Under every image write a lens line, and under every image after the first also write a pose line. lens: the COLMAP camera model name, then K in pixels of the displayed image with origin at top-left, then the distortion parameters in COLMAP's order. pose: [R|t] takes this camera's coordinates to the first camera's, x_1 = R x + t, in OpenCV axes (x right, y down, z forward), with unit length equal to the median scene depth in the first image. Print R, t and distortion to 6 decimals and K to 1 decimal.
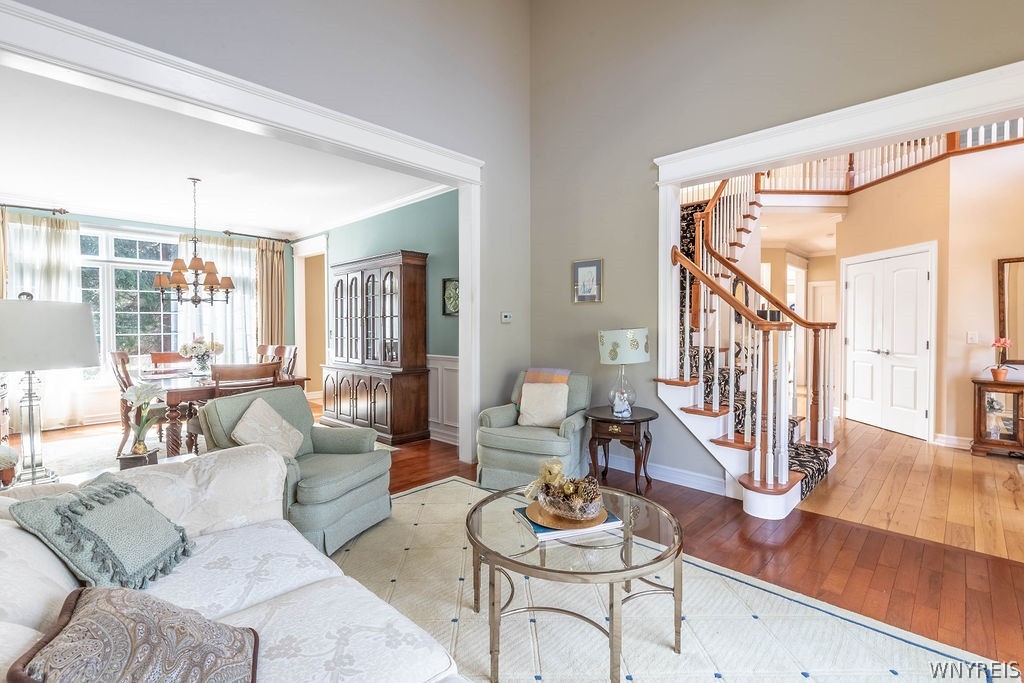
lens RADIAL K [[470.0, 0, 507.4], [0, 470.0, 333.3], [0, 0, 1]] dist [-0.000690, -0.000432]
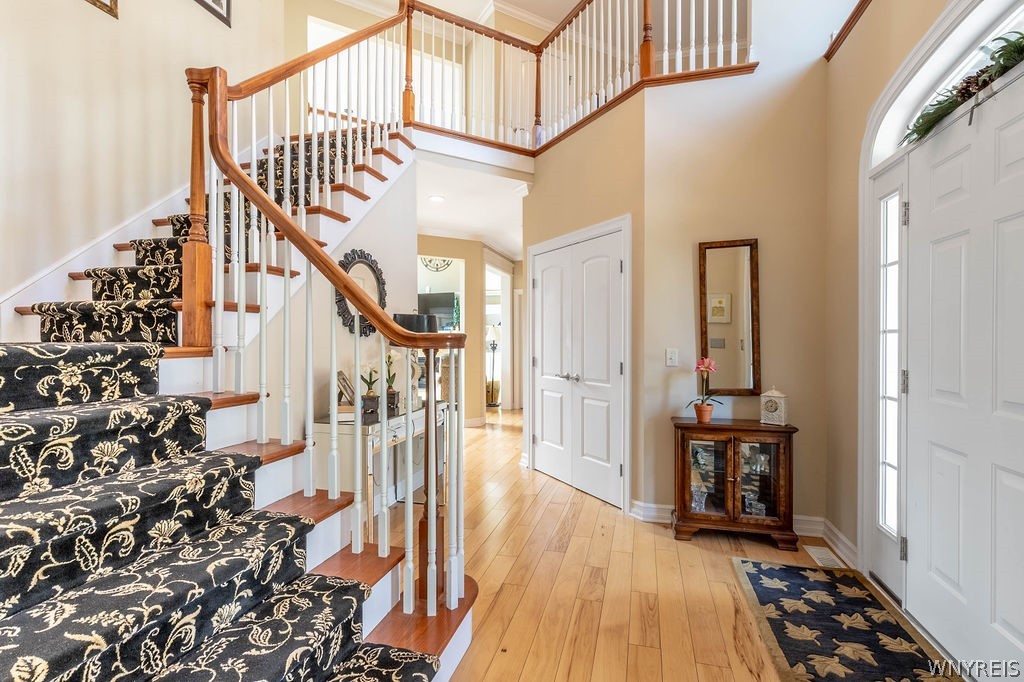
lens RADIAL K [[470.0, 0, 513.6], [0, 470.0, 342.2], [0, 0, 1]] dist [-0.000690, -0.000432]
pose [[0.875357, -0.001800, 0.483474, 0.440874], [0.007846, 0.999914, -0.010483, -0.007188], [-0.483414, 0.012970, 0.875296, 0.492120]]
